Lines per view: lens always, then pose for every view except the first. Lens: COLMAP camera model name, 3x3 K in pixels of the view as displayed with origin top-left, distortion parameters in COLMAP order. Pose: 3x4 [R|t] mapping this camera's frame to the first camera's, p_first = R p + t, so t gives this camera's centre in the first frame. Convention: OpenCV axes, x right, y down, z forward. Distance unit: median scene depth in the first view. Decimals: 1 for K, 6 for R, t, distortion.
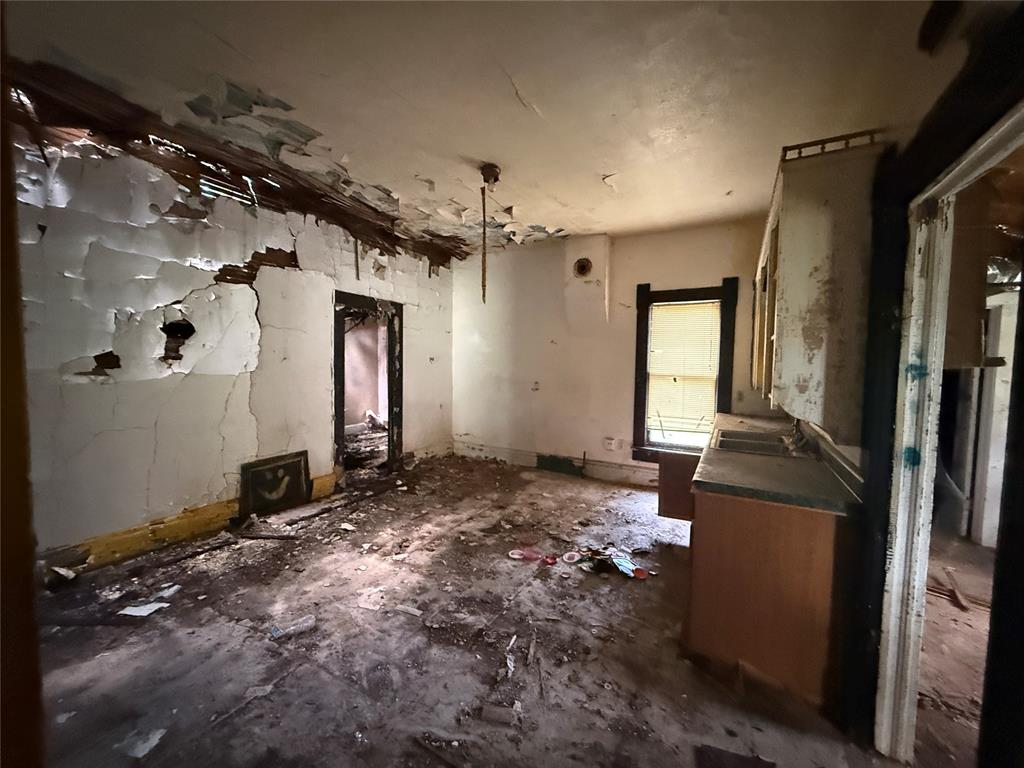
lens RADIAL K [[407.8, 0, 509.2], [0, 407.8, 384.8], [0, 0, 1]] dist [0.000046, 0.000110]
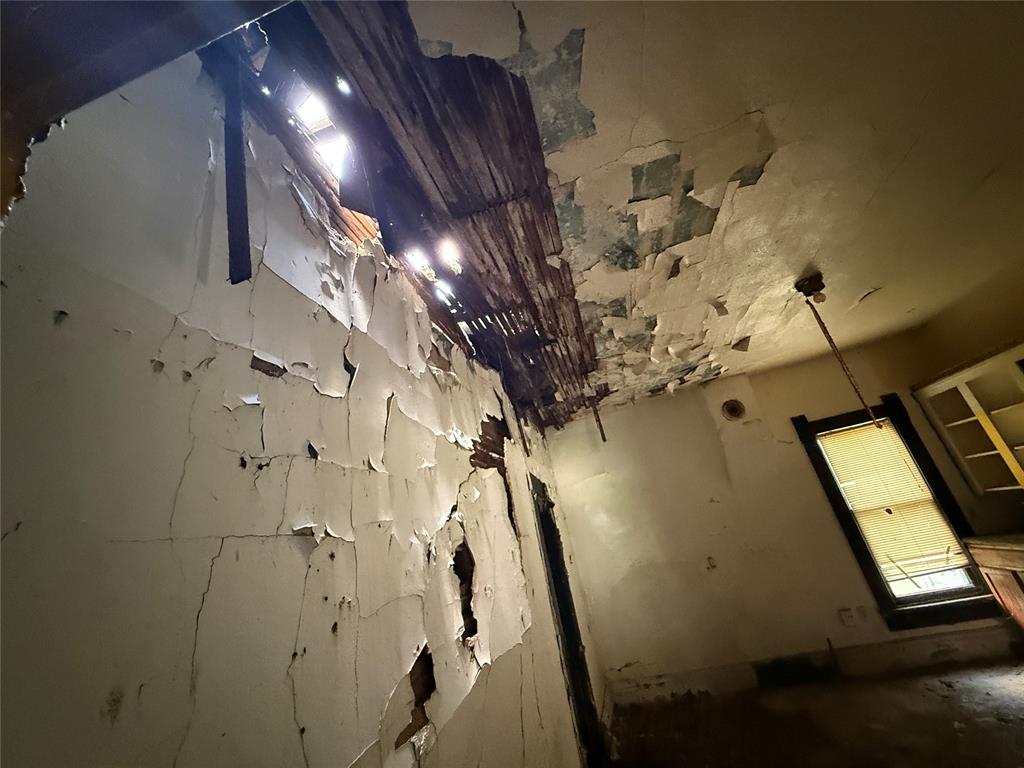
lens RADIAL K [[407.8, 0, 510.3], [0, 407.8, 385.5], [0, 0, 1]] dist [0.000046, 0.000110]
pose [[0.948369, -0.102868, 0.300025, -0.763541], [0.225882, 0.883106, -0.411220, -0.095925], [-0.222653, 0.457758, 0.860746, 0.399707]]
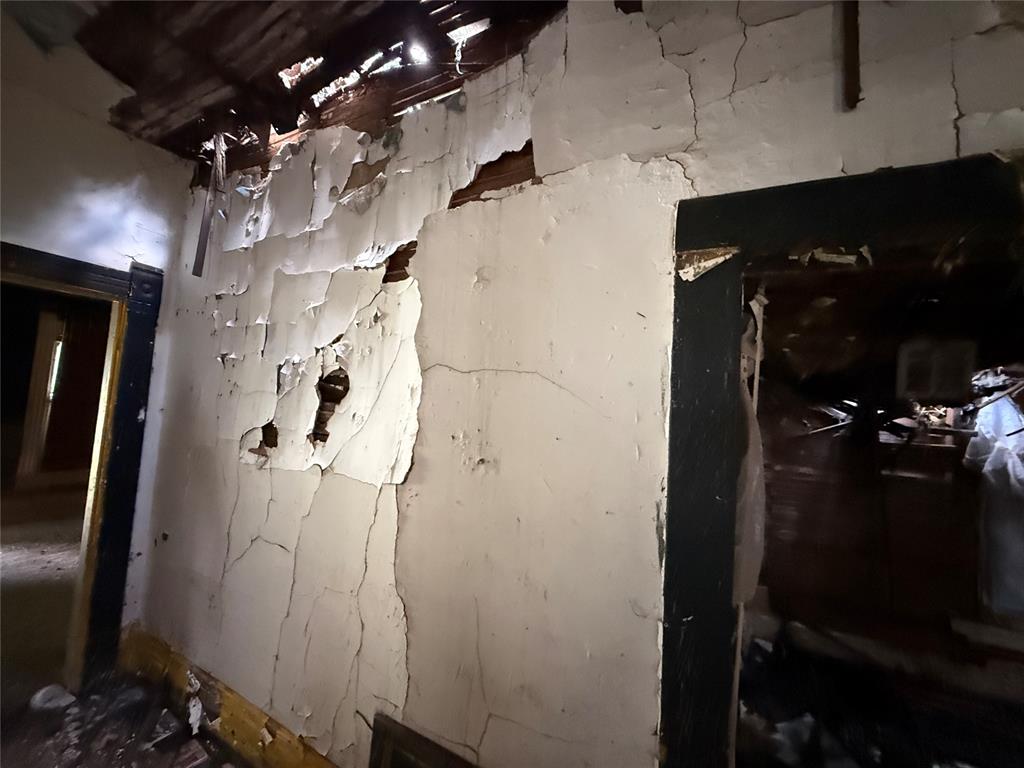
lens RADIAL K [[407.8, 0, 511.3], [0, 407.8, 387.2], [0, 0, 1]] dist [0.000046, 0.000110]
pose [[0.001851, -0.071640, -0.997429, -0.226729], [-0.128238, 0.989178, -0.071286, -0.108856], [0.991742, 0.128040, -0.007357, 1.074472]]
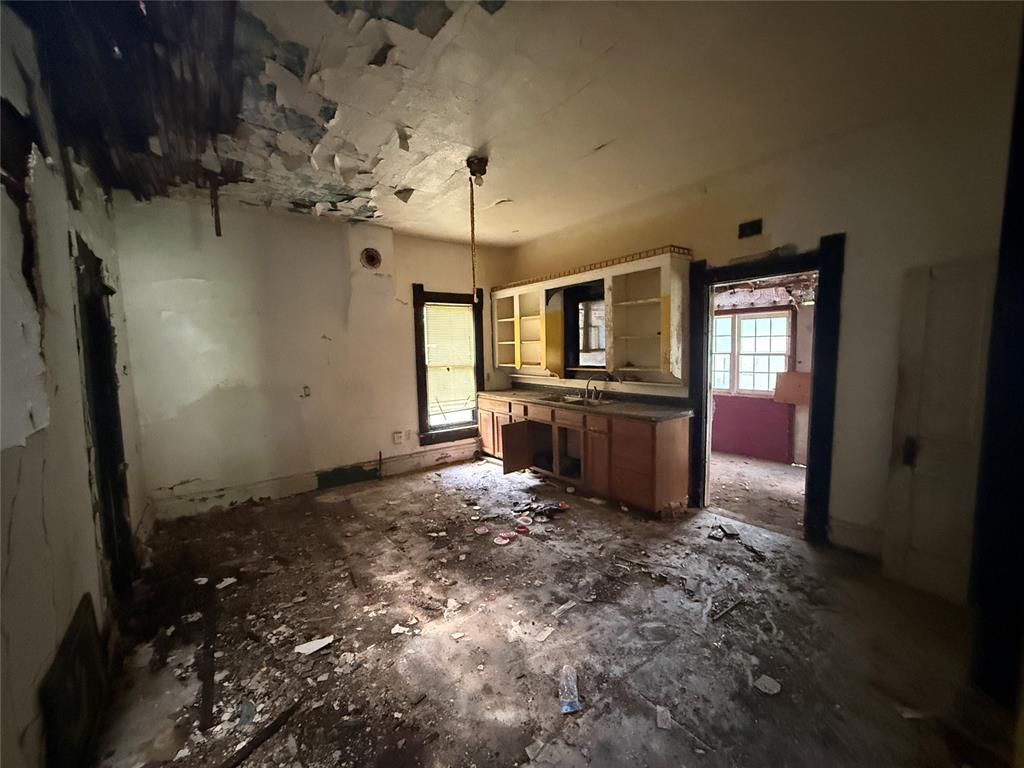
lens RADIAL K [[407.8, 0, 509.3], [0, 407.8, 384.8], [0, 0, 1]] dist [0.000046, 0.000110]
pose [[0.409184, -0.111692, 0.905590, -0.772348], [0.089118, 0.992627, 0.082160, -0.063286], [-0.908089, 0.047086, 0.416121, 0.450791]]
